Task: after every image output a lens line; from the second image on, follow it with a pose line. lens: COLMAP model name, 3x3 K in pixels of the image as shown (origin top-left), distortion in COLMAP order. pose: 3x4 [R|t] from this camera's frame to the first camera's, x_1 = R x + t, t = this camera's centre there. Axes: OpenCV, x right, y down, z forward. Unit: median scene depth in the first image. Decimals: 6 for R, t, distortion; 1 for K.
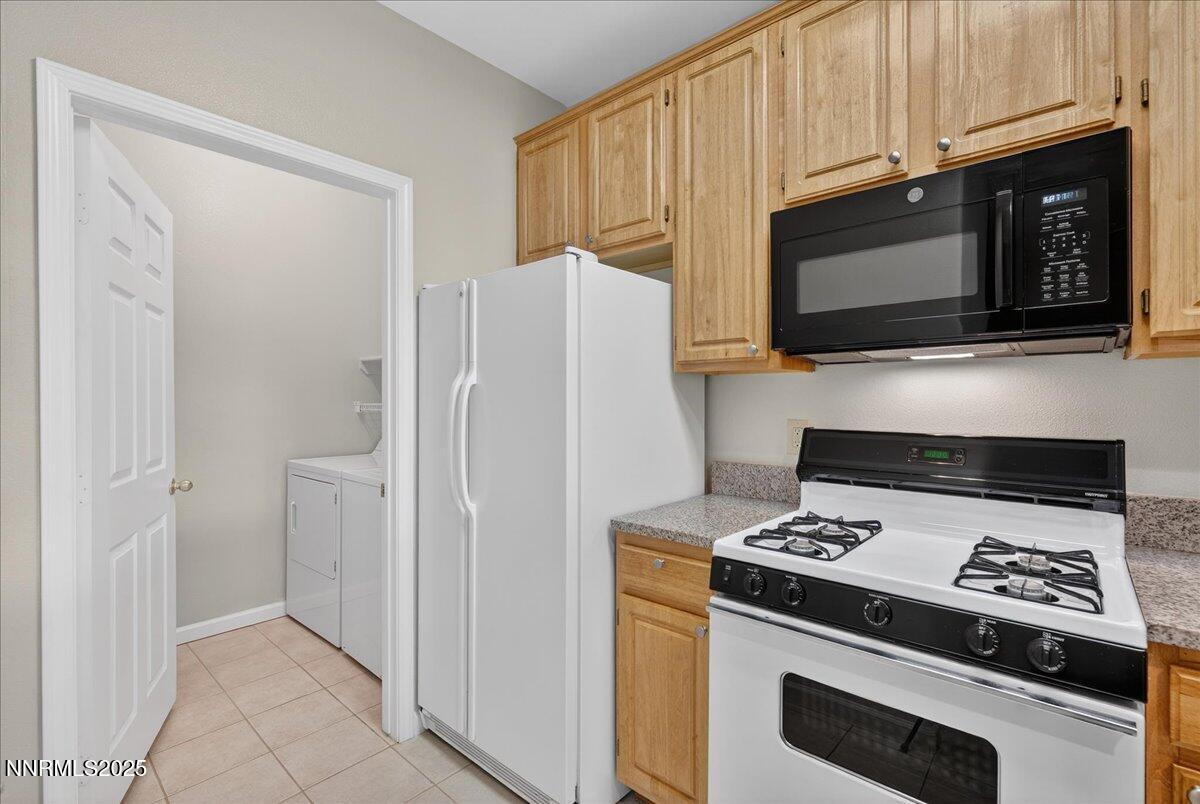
lens RADIAL K [[542.5, 0, 600.0], [0, 542.5, 402.0], [0, 0, 1]] dist [-0.002029, 0.000018]
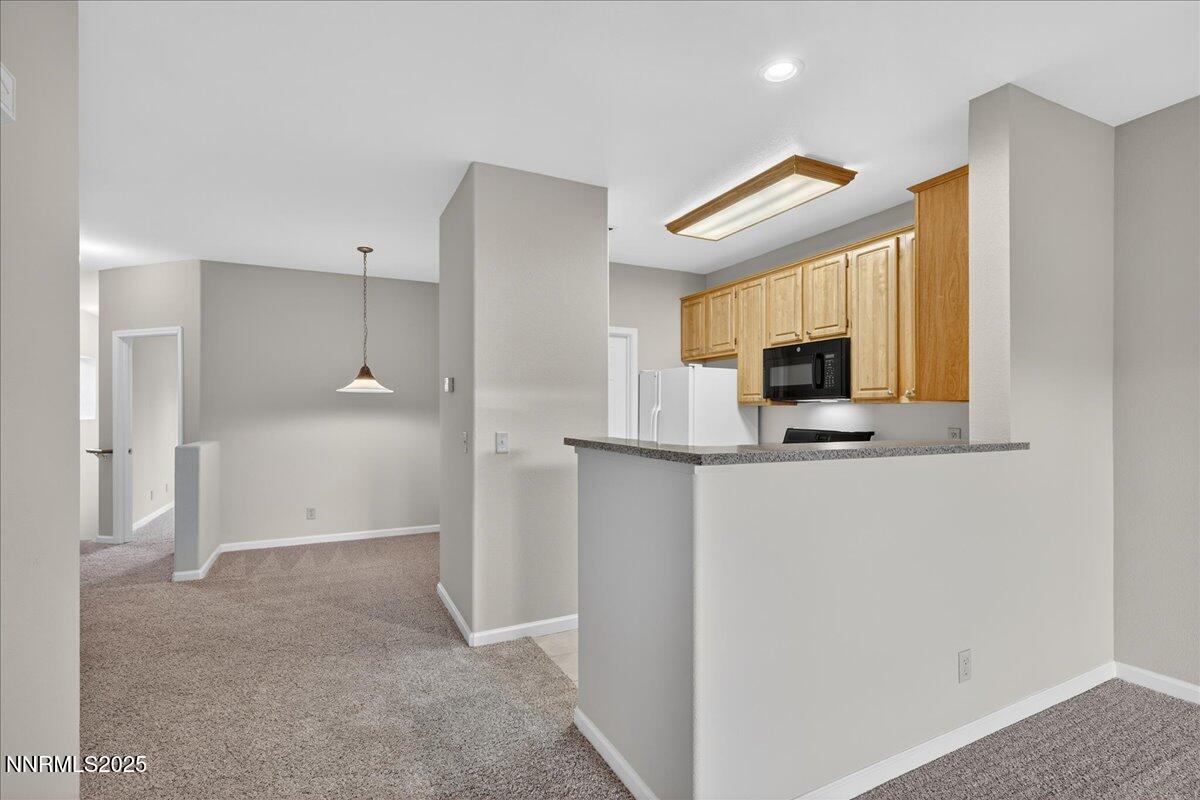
lens RADIAL K [[552.2, 0, 599.3], [0, 552.2, 411.4], [0, 0, 1]] dist [-0.000704, -0.000055]
pose [[0.929682, 0.002652, -0.368353, 0.564505], [-0.005169, 0.999970, -0.005847, -0.011443], [0.368327, 0.007340, 0.929667, -1.871892]]
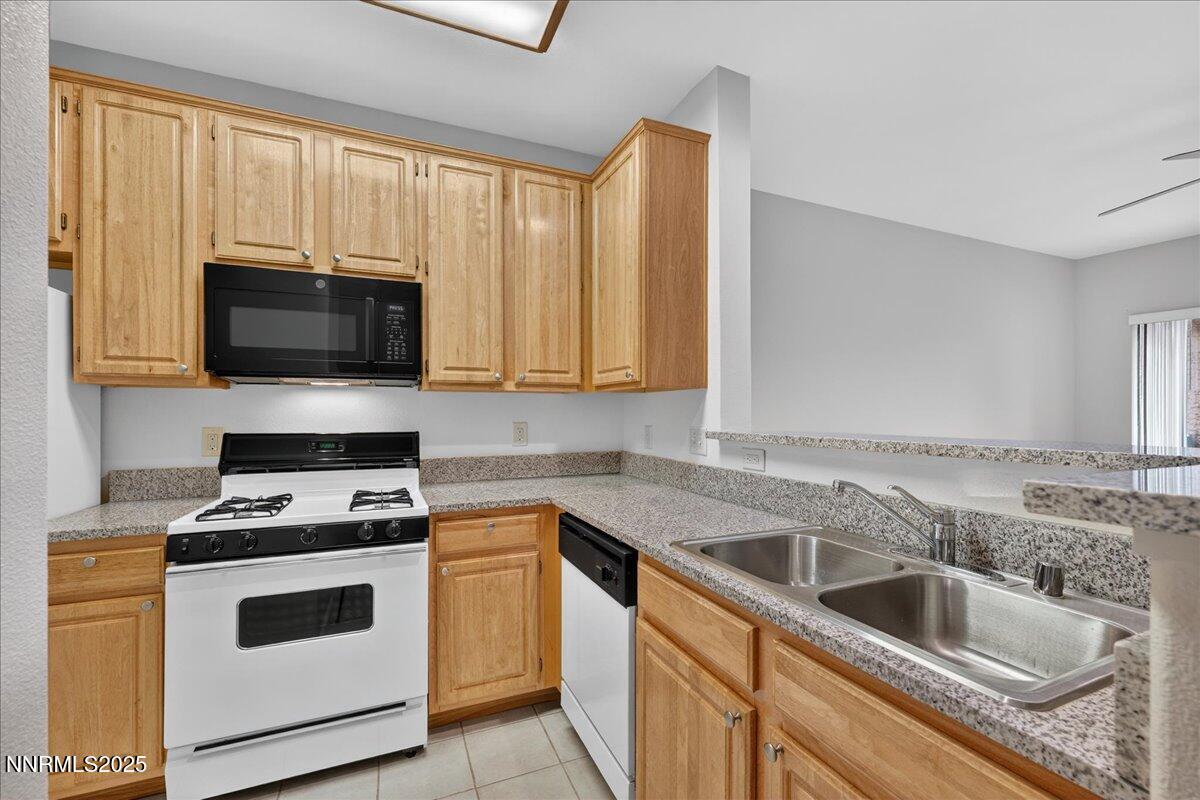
lens RADIAL K [[497.4, 0, 604.3], [0, 497.4, 411.9], [0, 0, 1]] dist [-0.001313, -0.000215]
pose [[0.418566, 0.003243, 0.908180, -0.338457], [0.004337, 0.999975, -0.005569, 0.009474], [-0.908176, 0.006270, 0.418542, -0.320579]]
